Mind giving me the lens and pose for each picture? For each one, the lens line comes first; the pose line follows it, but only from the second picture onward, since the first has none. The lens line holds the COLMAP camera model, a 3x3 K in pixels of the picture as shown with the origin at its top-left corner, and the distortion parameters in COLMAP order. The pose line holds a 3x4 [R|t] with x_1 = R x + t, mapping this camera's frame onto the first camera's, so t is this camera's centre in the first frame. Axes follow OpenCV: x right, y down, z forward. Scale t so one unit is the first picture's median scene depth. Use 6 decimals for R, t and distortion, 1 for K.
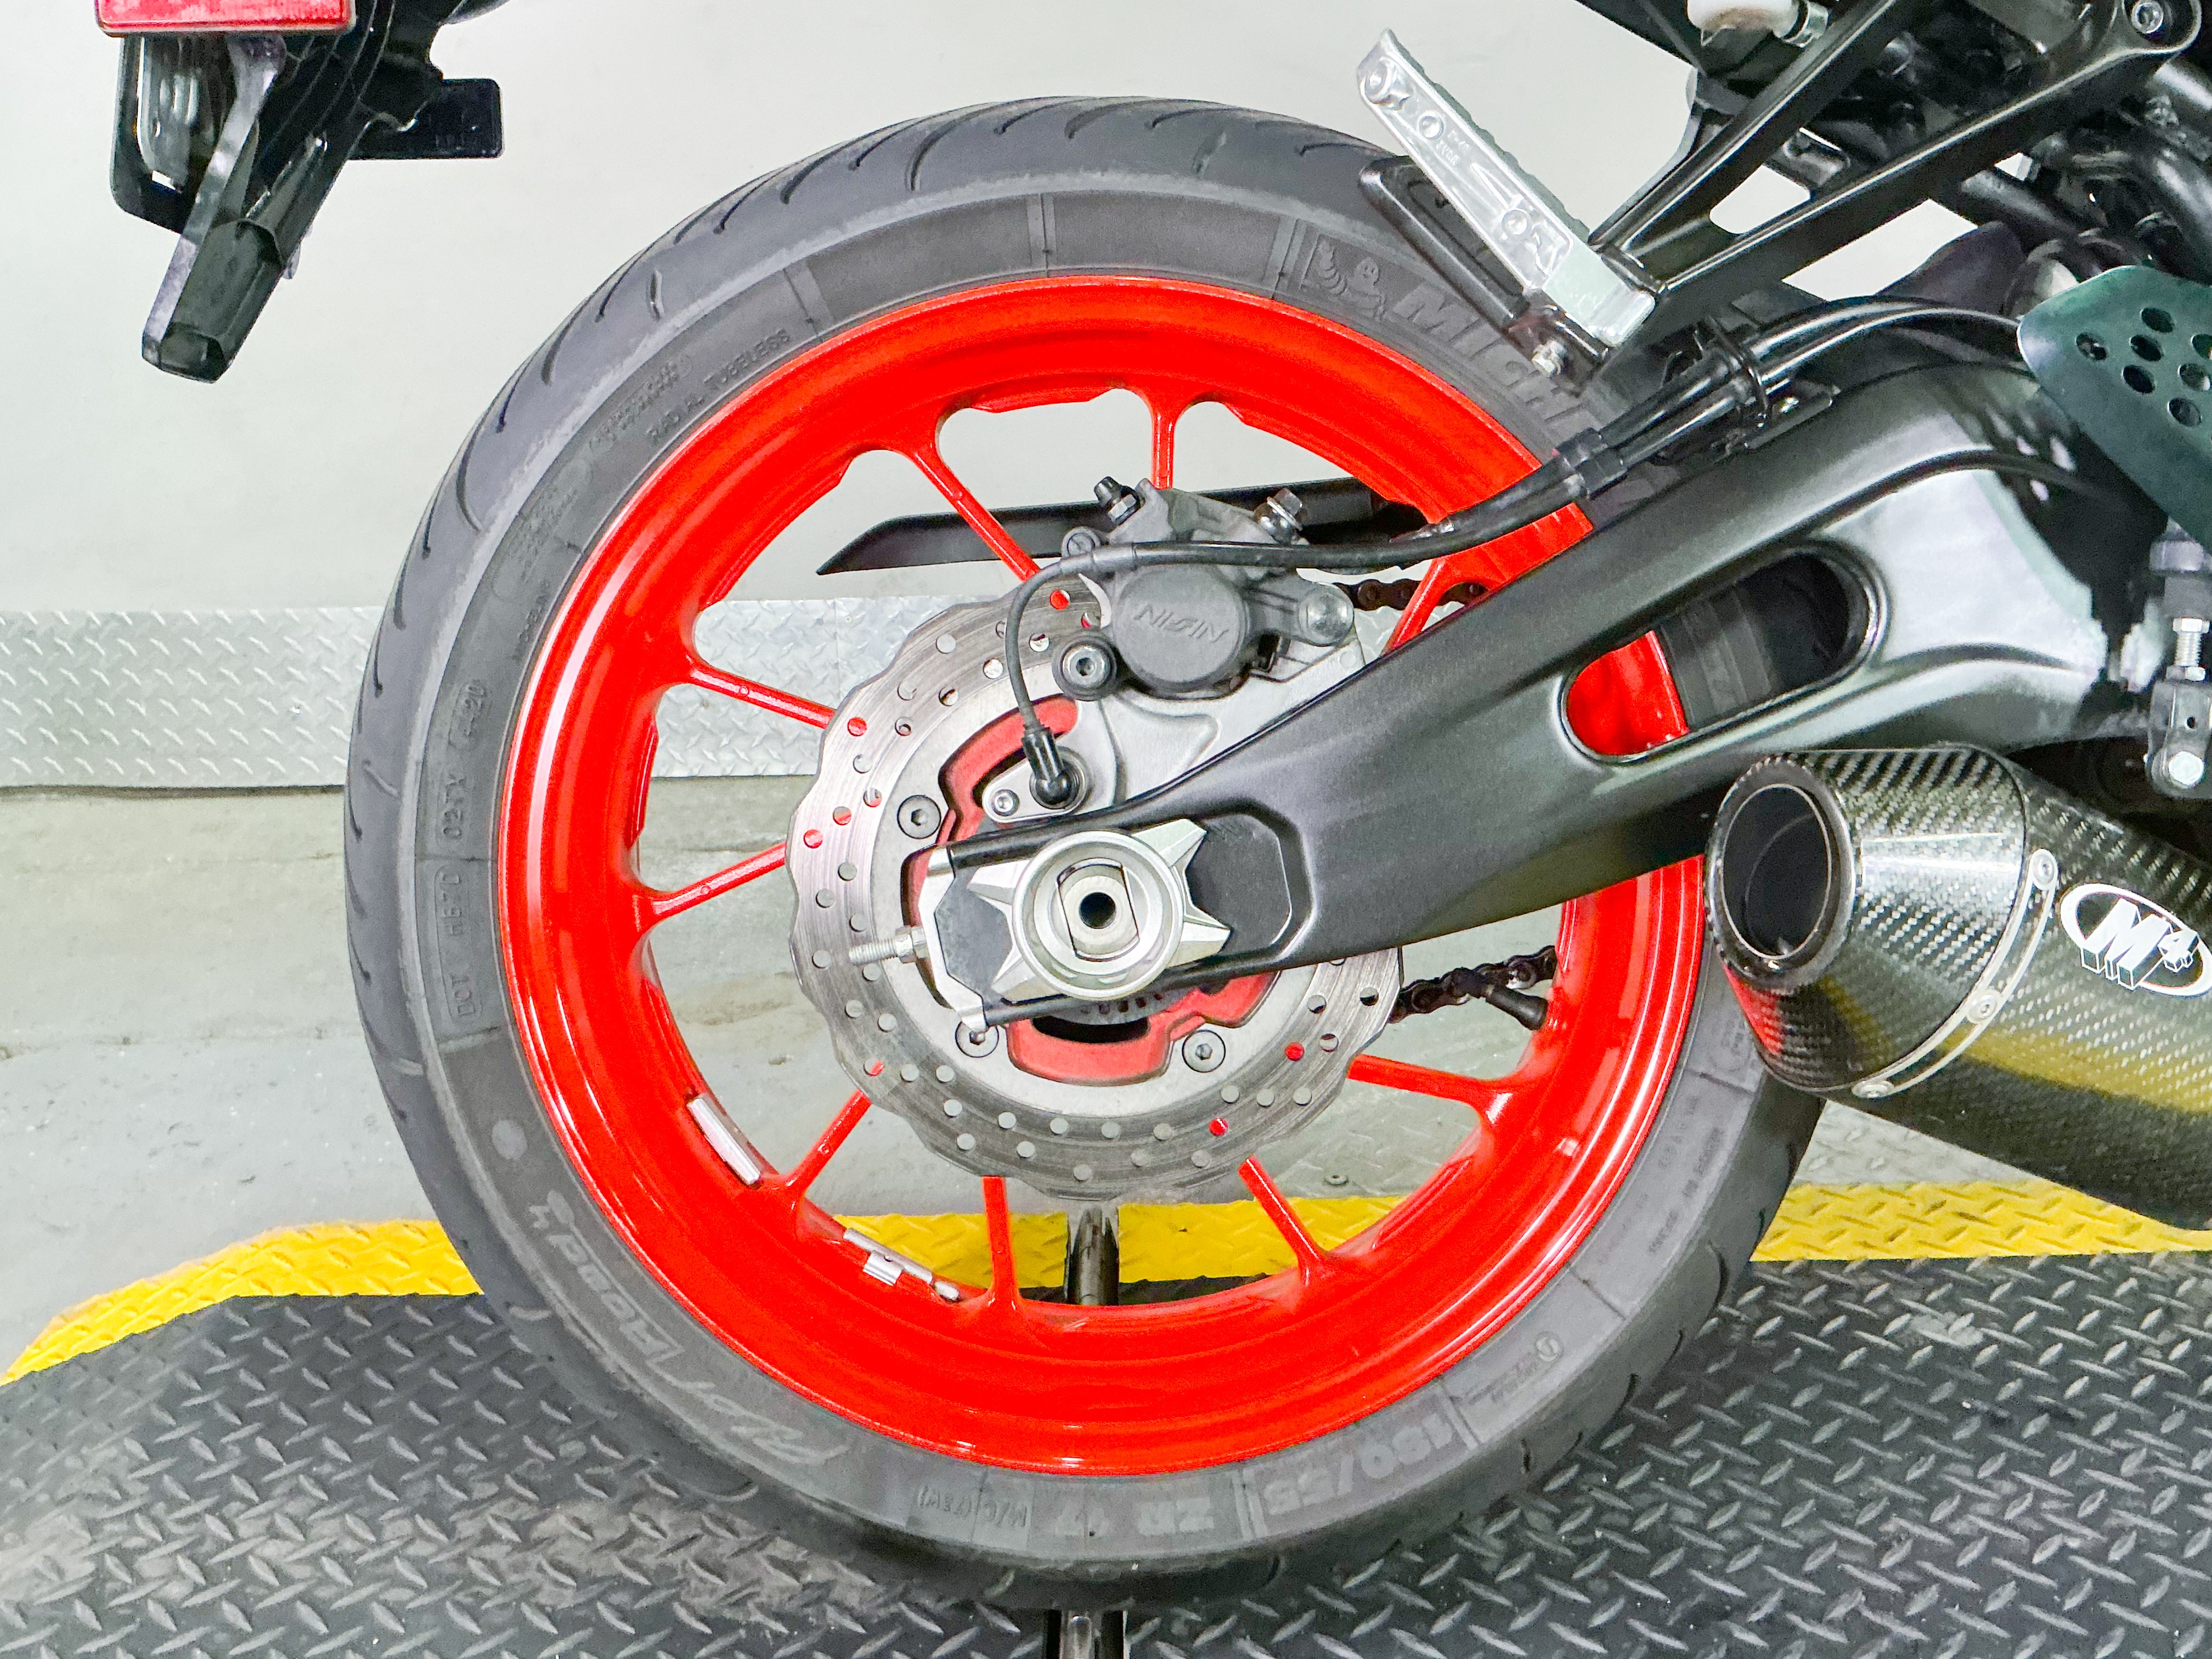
lens RADIAL K [[2061.4, 0, 1106.0], [0, 2061.4, 829.5], [0, 0, 1]] dist [0.161065, -0.351681]
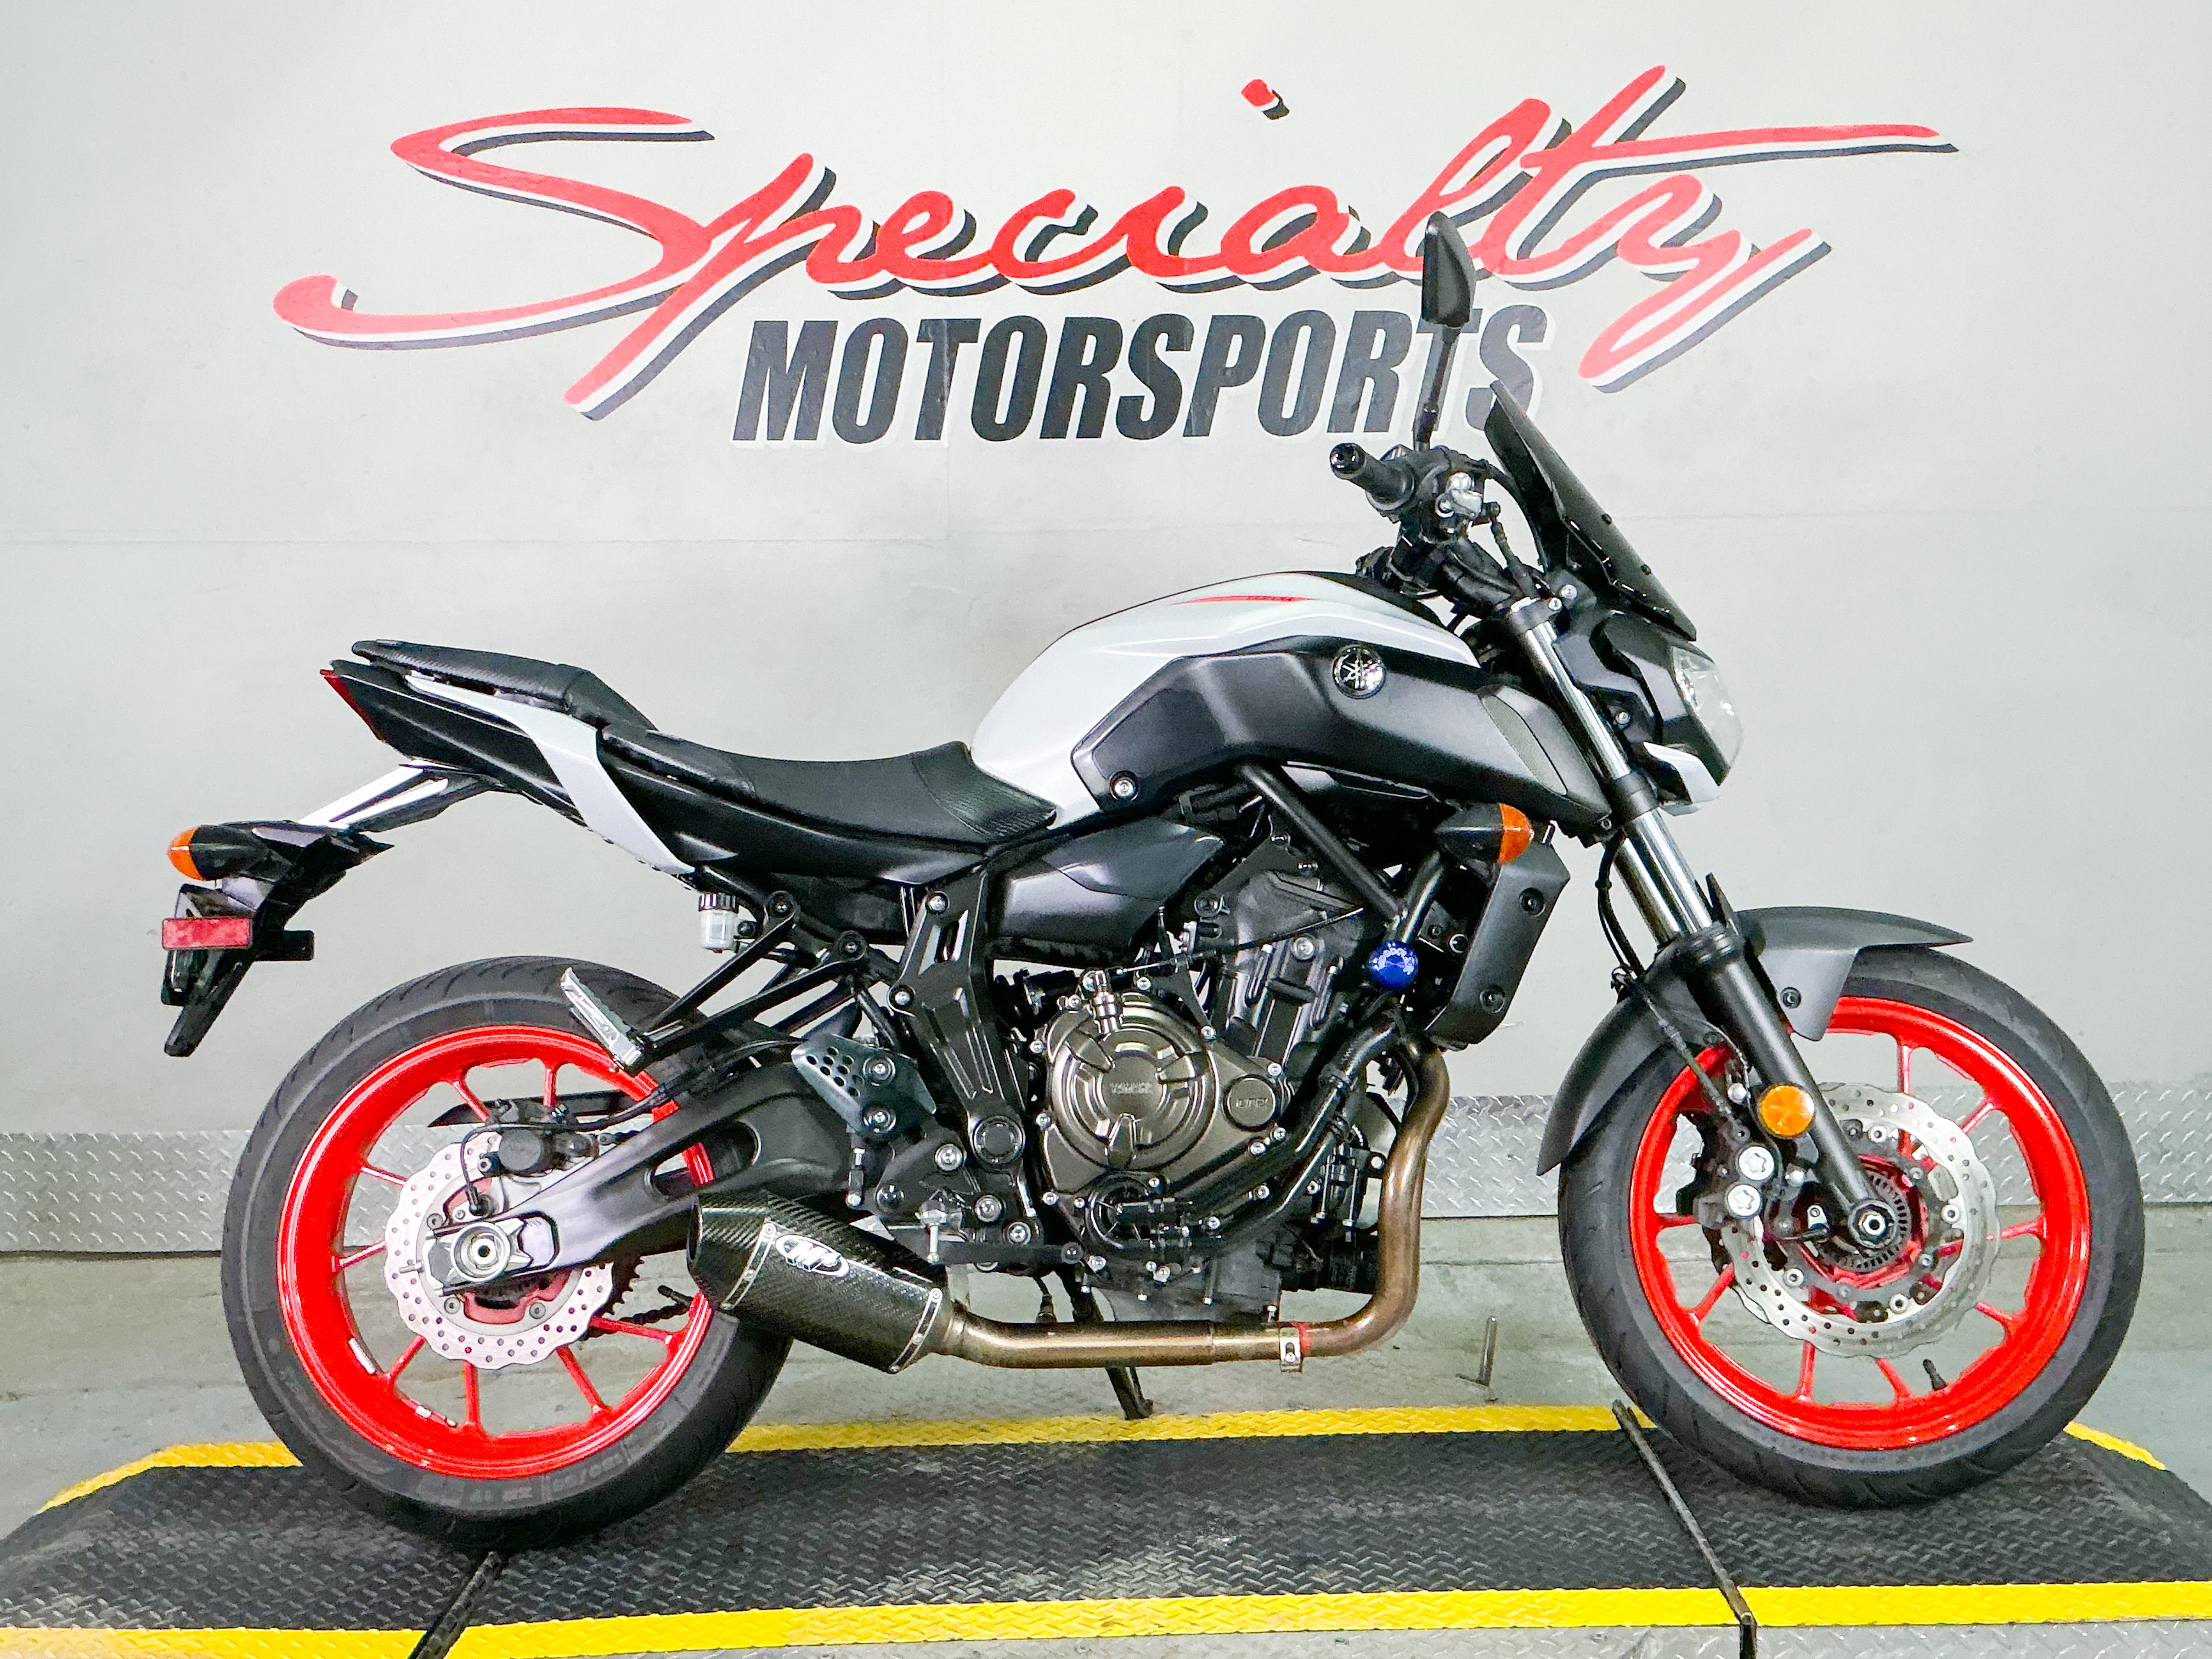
lens RADIAL K [[2454.5, 0, 1106.0], [0, 2454.5, 829.5], [0, 0, 1]] dist [0.184634, -0.435178]
pose [[0.999785, 0.002330, -0.020610, 0.838973], [-0.006712, 0.976545, -0.215208, 0.184501], [0.019625, 0.215300, 0.976351, -2.233188]]
